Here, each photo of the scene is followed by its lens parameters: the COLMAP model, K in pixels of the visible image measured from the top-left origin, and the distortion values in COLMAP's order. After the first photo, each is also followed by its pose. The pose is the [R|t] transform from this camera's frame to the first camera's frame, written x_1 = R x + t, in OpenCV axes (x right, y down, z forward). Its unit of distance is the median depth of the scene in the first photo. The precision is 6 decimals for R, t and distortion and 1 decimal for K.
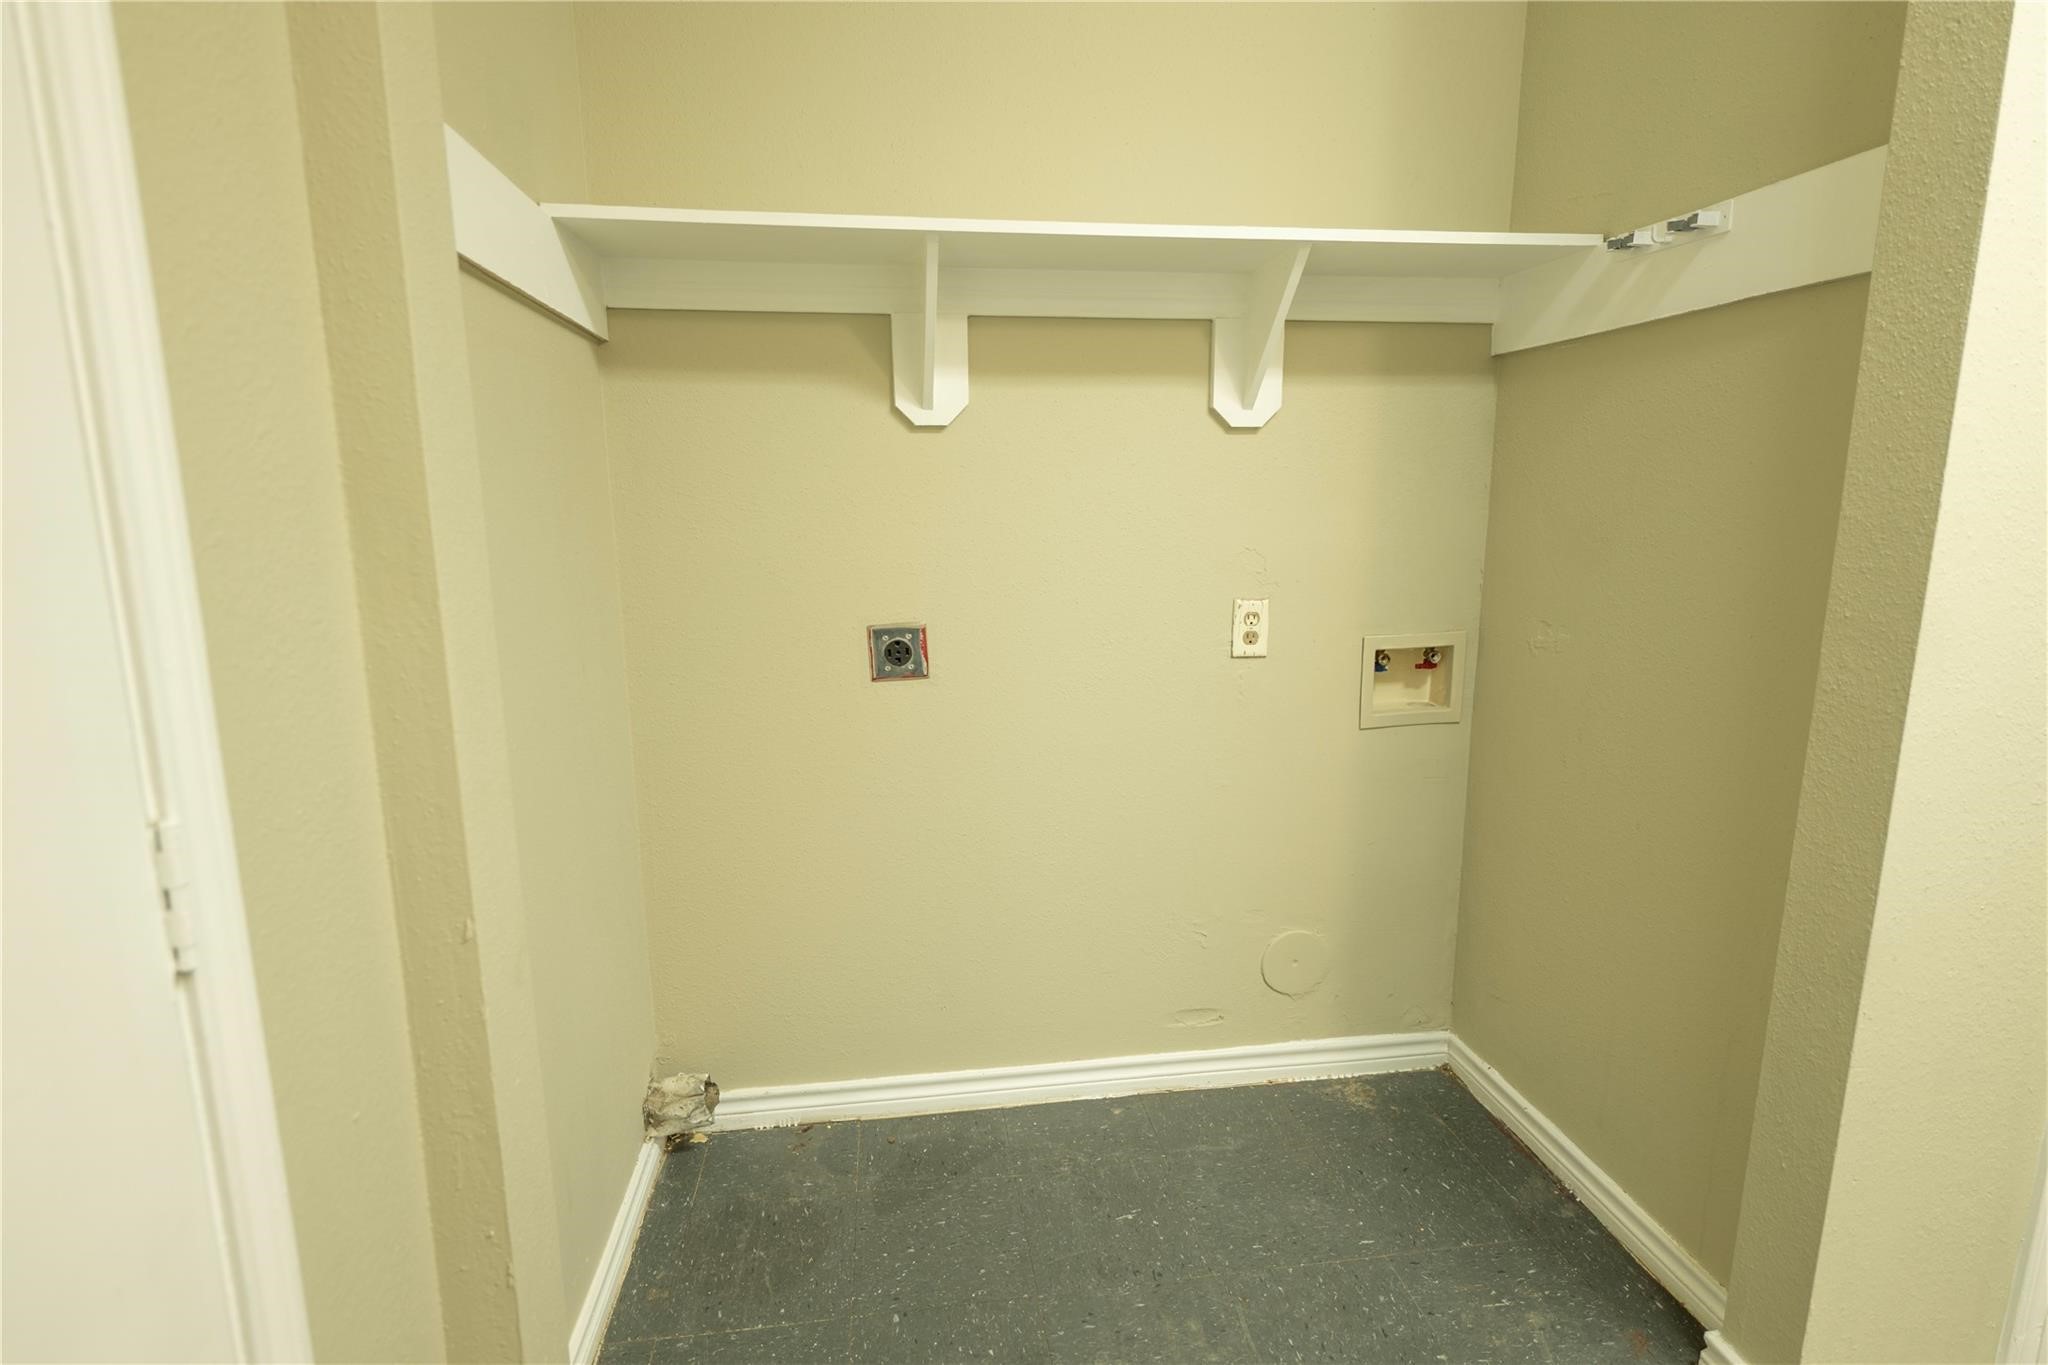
lens RADIAL K [[1013.7, 0, 1024.5], [0, 1013.7, 678.4], [0, 0, 1]] dist [-0.001200, -0.000121]
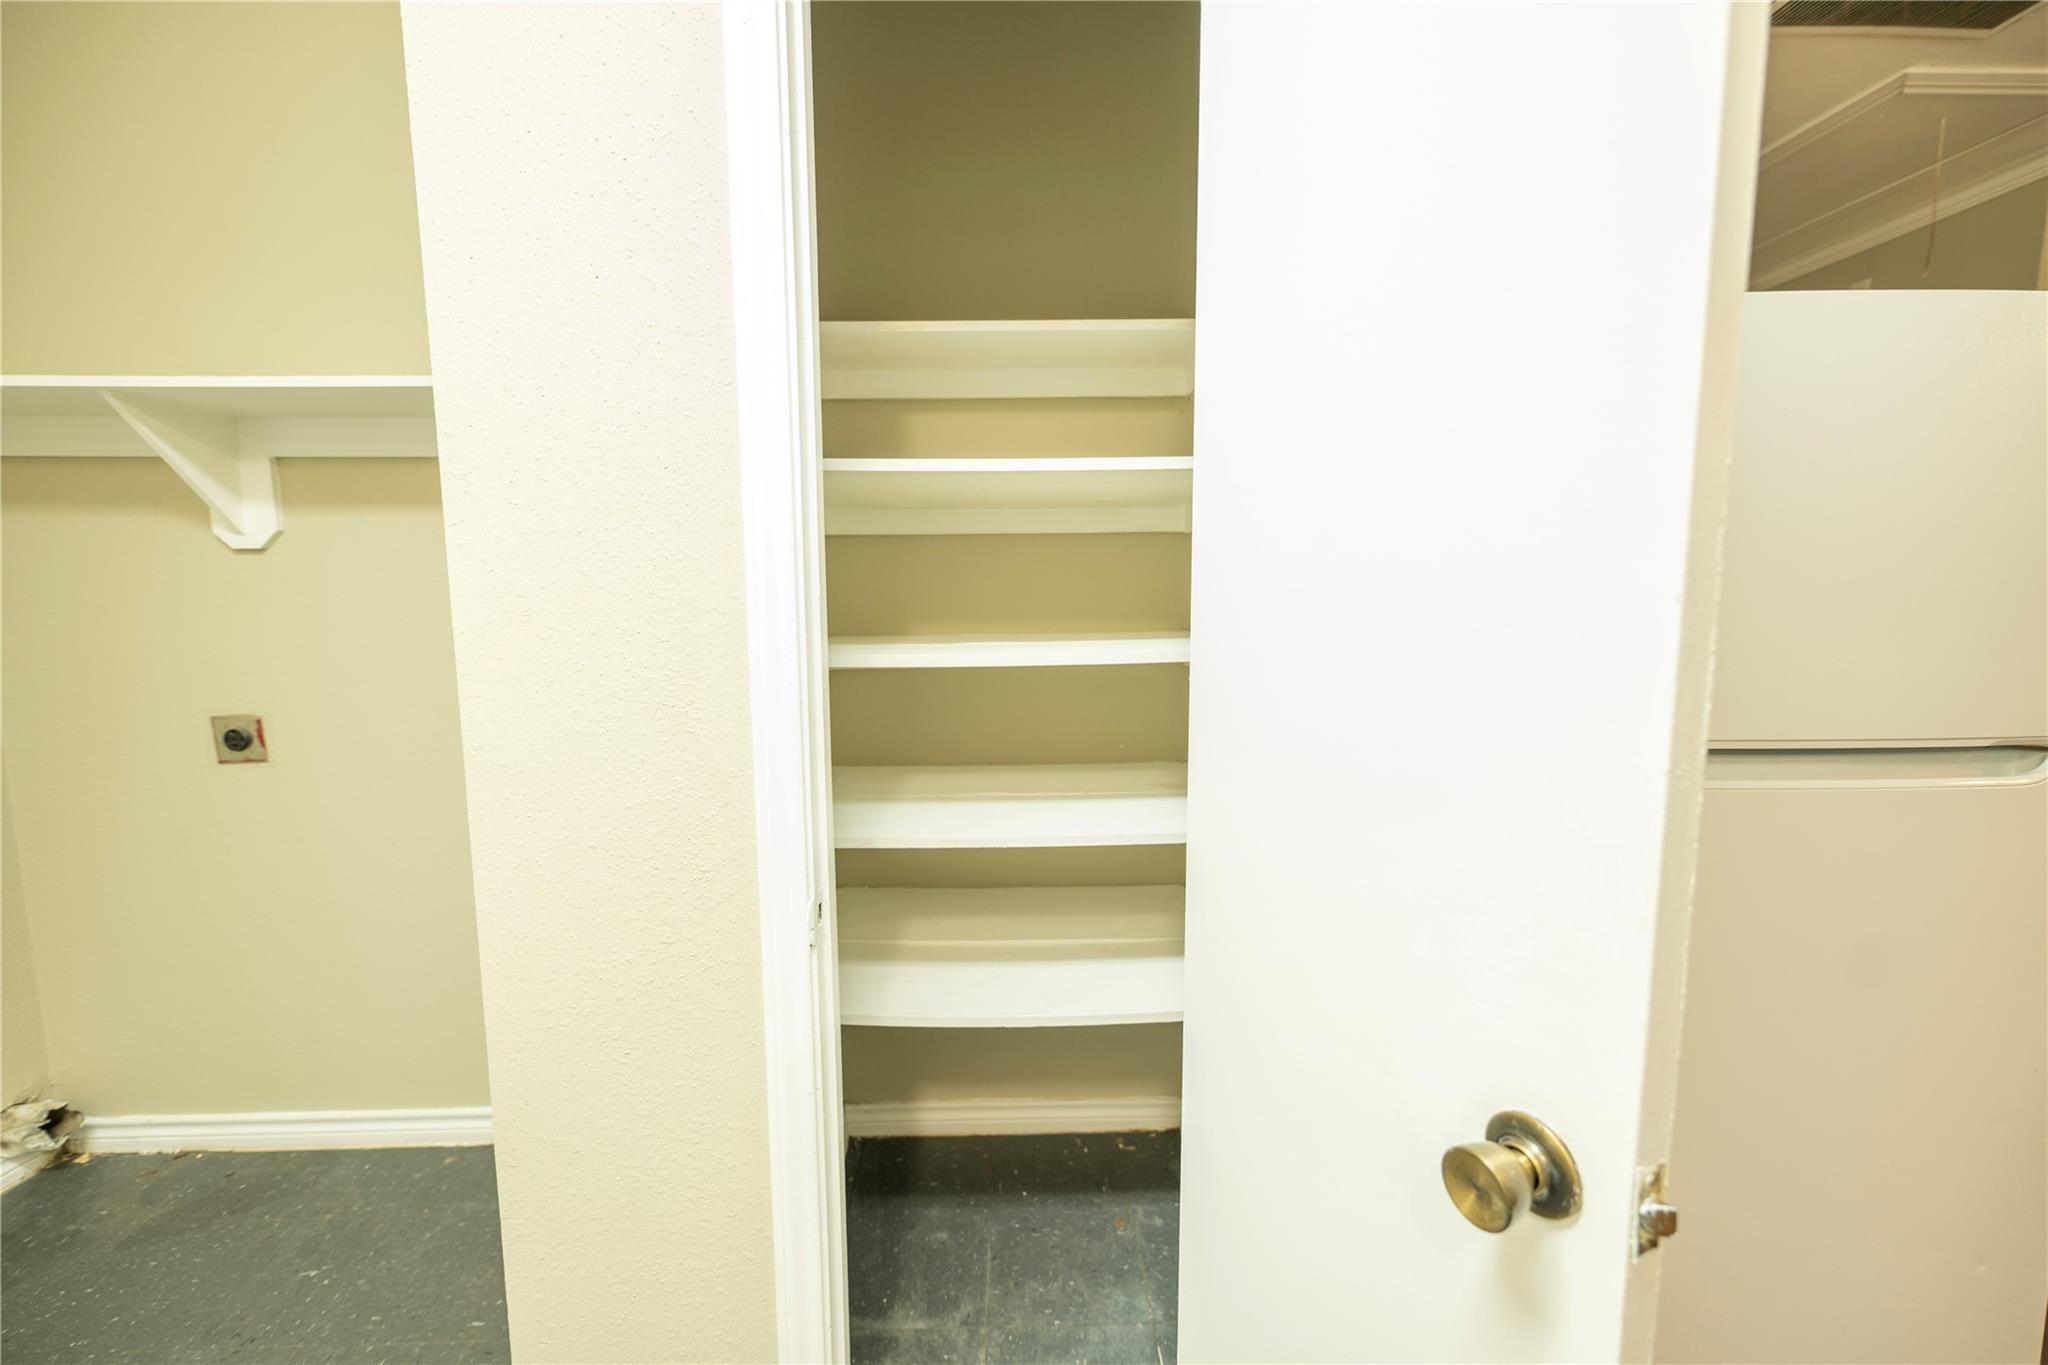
lens RADIAL K [[814.8, 0, 1022.7], [0, 814.8, 675.9], [0, 0, 1]] dist [0.001326, 0.000890]
pose [[0.992344, 0.008285, -0.123226, 0.889036], [-0.017886, 0.996870, -0.077012, -0.042582], [0.122202, 0.078626, 0.989386, 0.175100]]
